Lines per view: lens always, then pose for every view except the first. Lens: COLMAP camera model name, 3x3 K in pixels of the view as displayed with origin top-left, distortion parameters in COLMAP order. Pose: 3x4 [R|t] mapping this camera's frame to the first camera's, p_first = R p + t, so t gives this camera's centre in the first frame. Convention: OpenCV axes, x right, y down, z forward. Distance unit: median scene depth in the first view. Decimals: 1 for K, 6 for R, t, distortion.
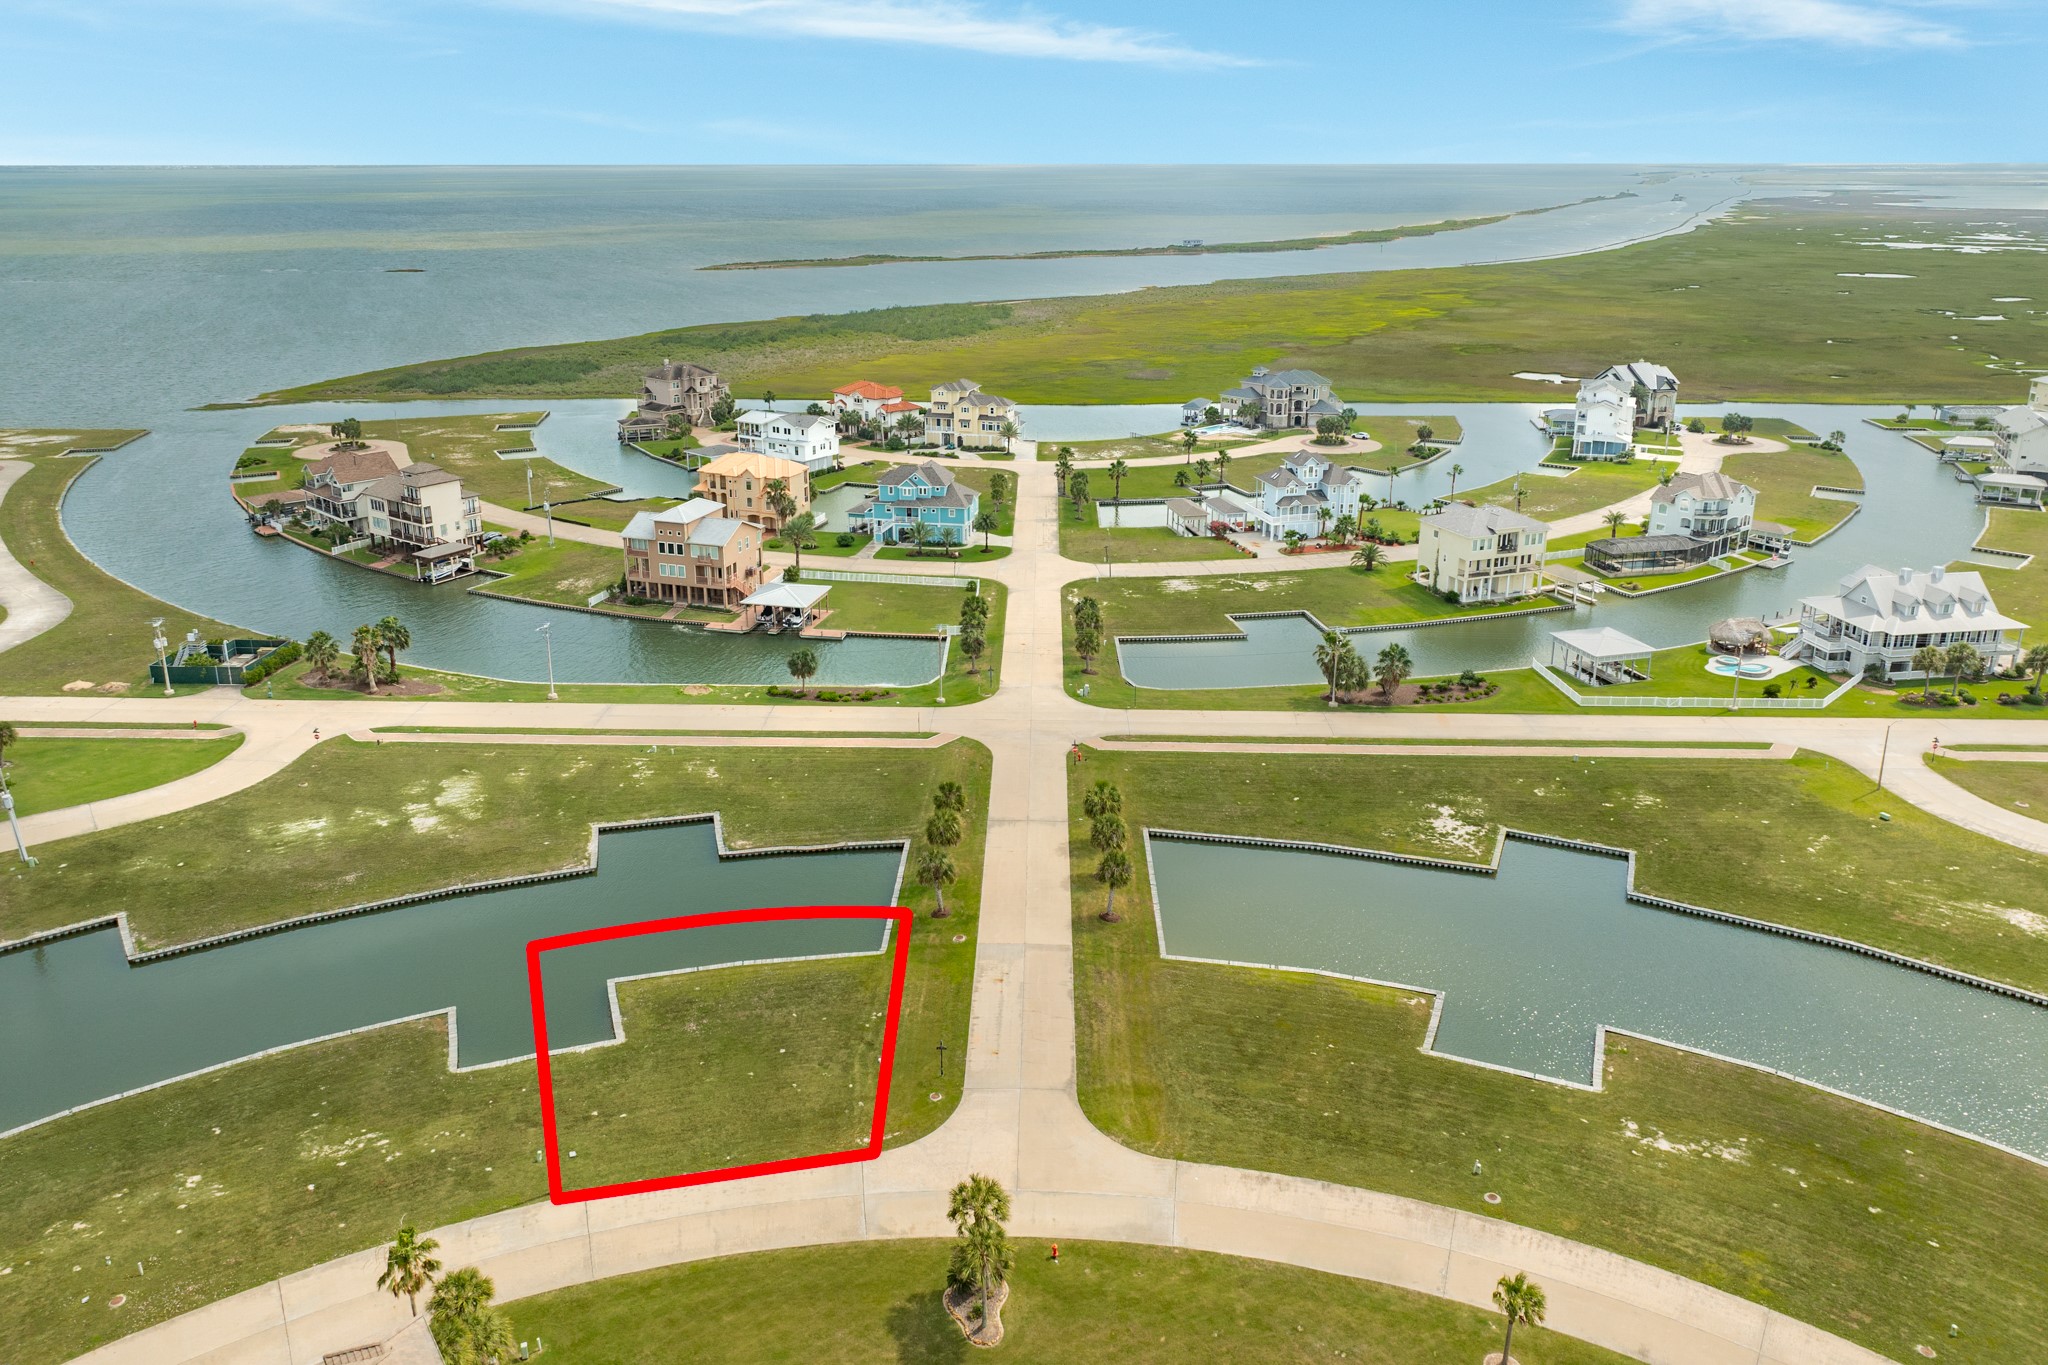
lens RADIAL K [[1473.9, 0, 1014.0], [0, 1473.9, 578.6], [0, 0, 1]] dist [0.000708, -0.008198]
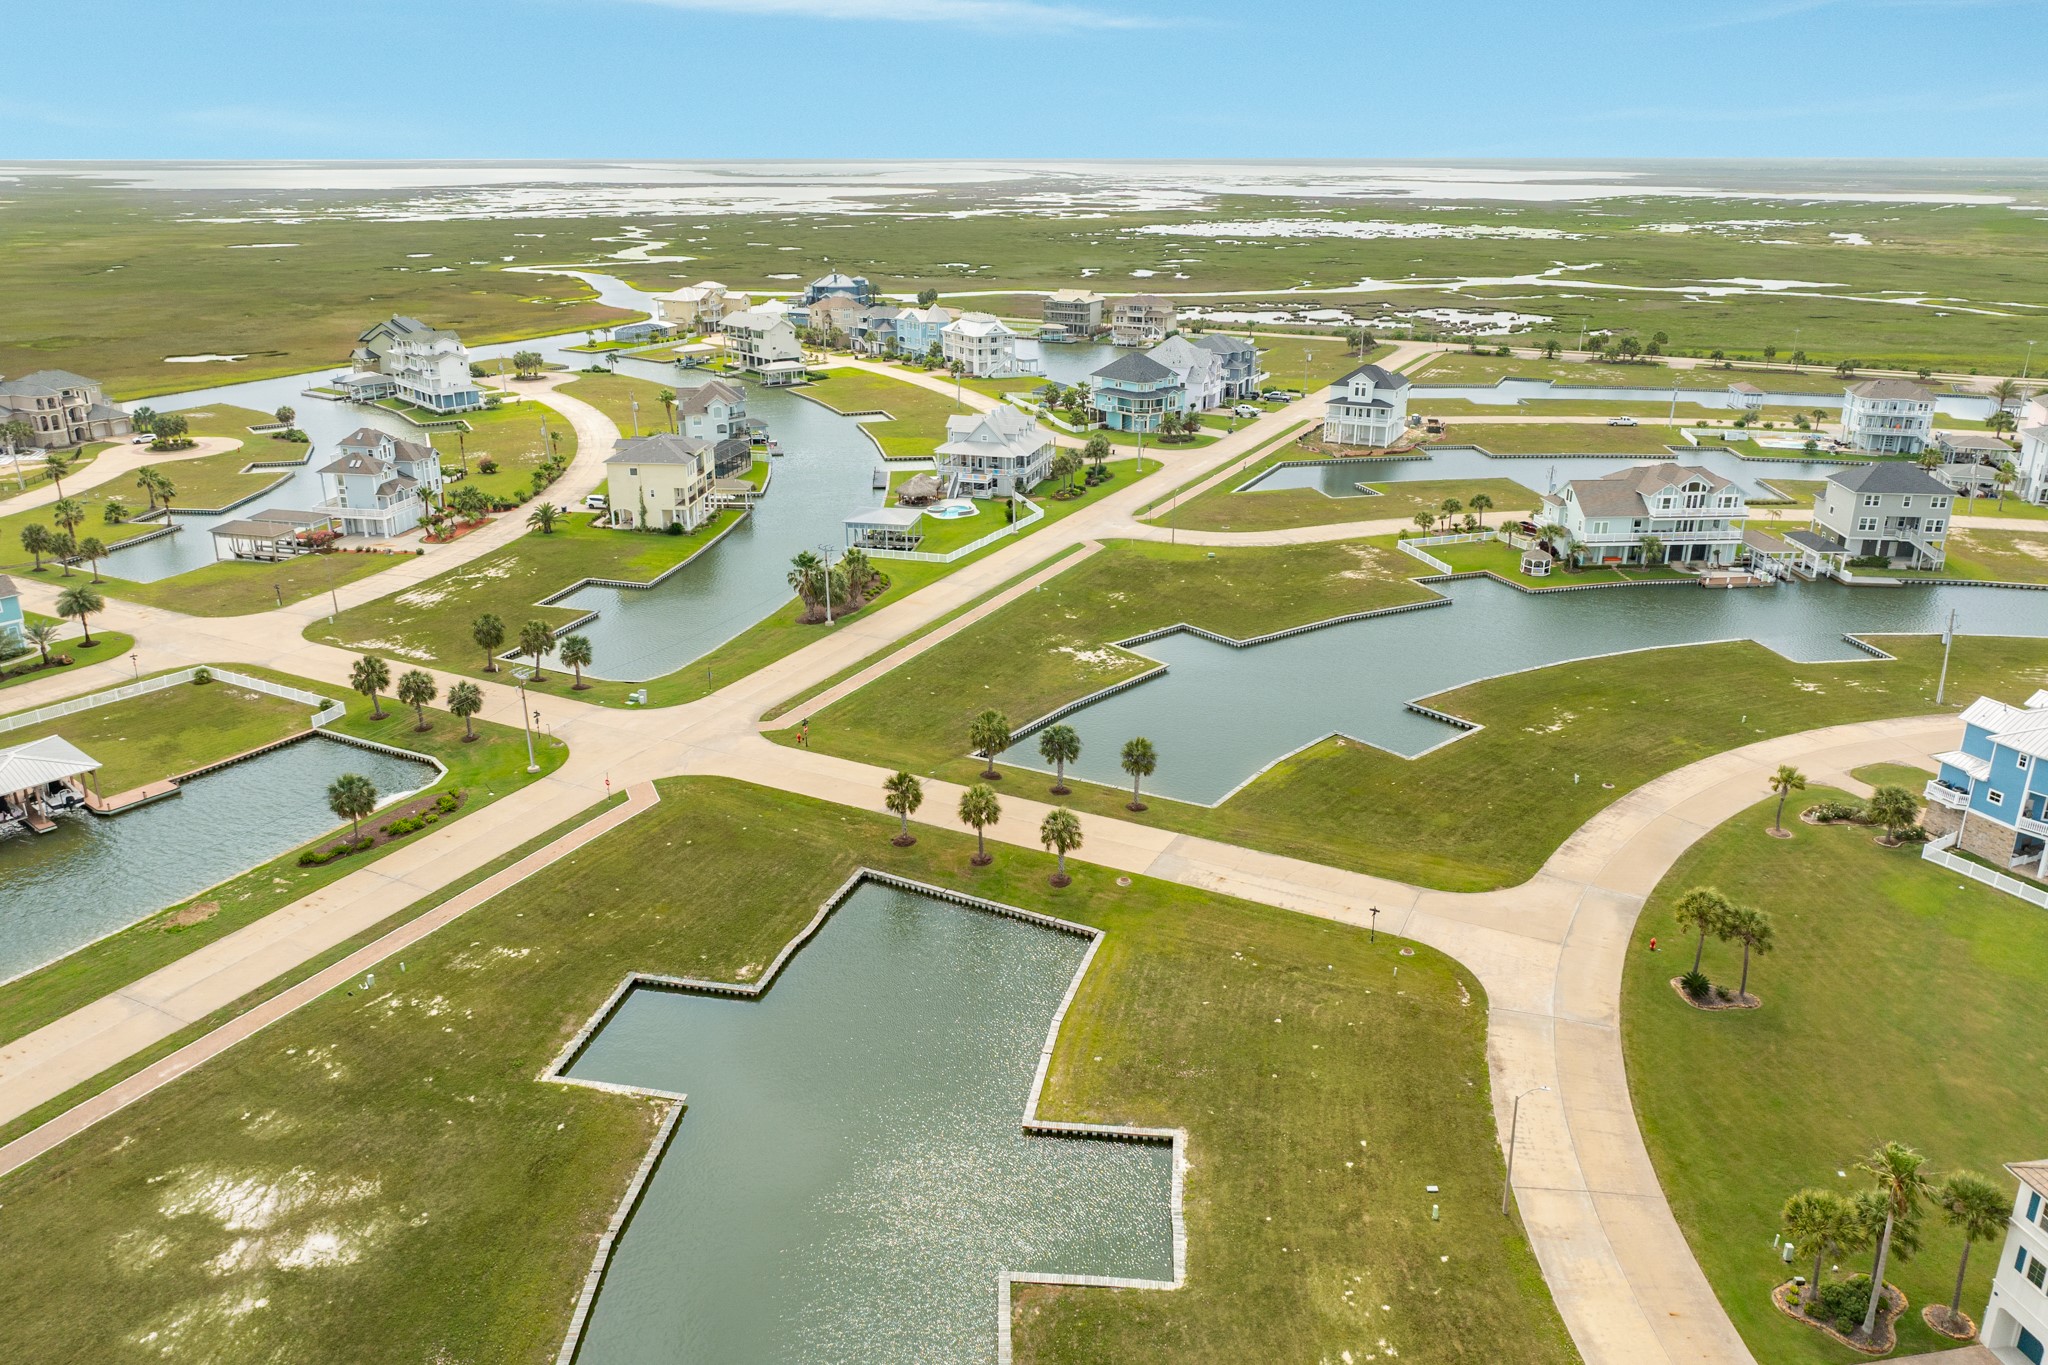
lens RADIAL K [[1424.8, 0, 1024.0], [0, 1424.8, 682.5], [0, 0, 1]] dist [-0.004222, -0.001055]
pose [[0.424774, -0.315159, 0.848670, -0.654092], [0.247462, 0.942166, 0.226021, -0.071618], [-0.870821, 0.114006, 0.478198, 0.528659]]
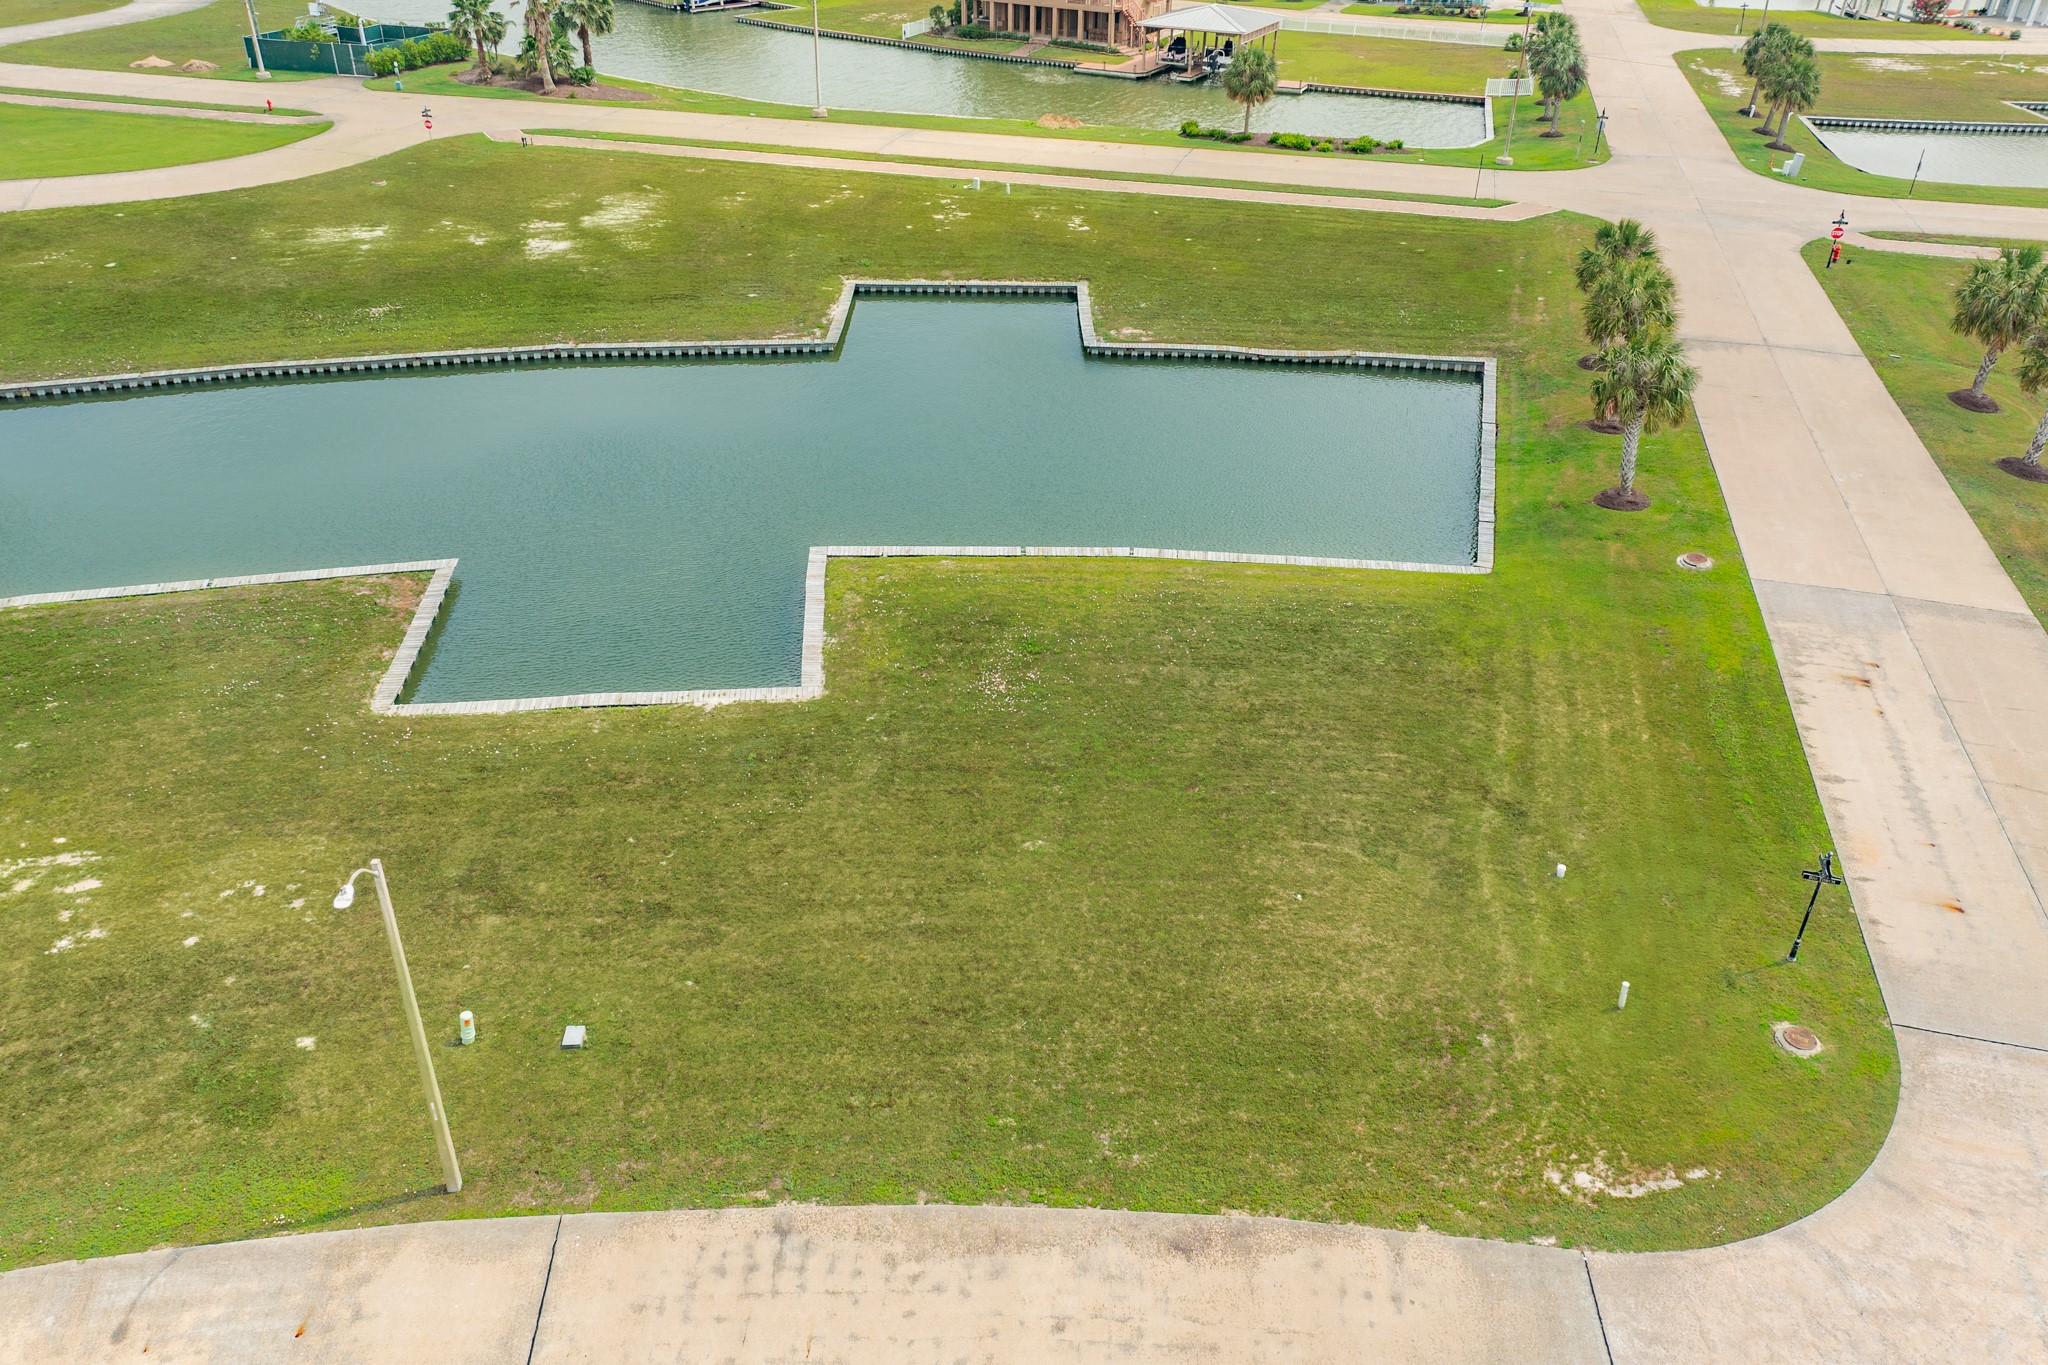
lens RADIAL K [[1424.8, 0, 1024.0], [0, 1424.8, 682.5], [0, 0, 1]] dist [-0.004222, -0.001055]
pose [[0.970777, 0.140404, -0.194625, -0.109908], [-0.080573, 0.954606, 0.286765, 0.154826], [0.226053, -0.262704, 0.938023, 0.514182]]
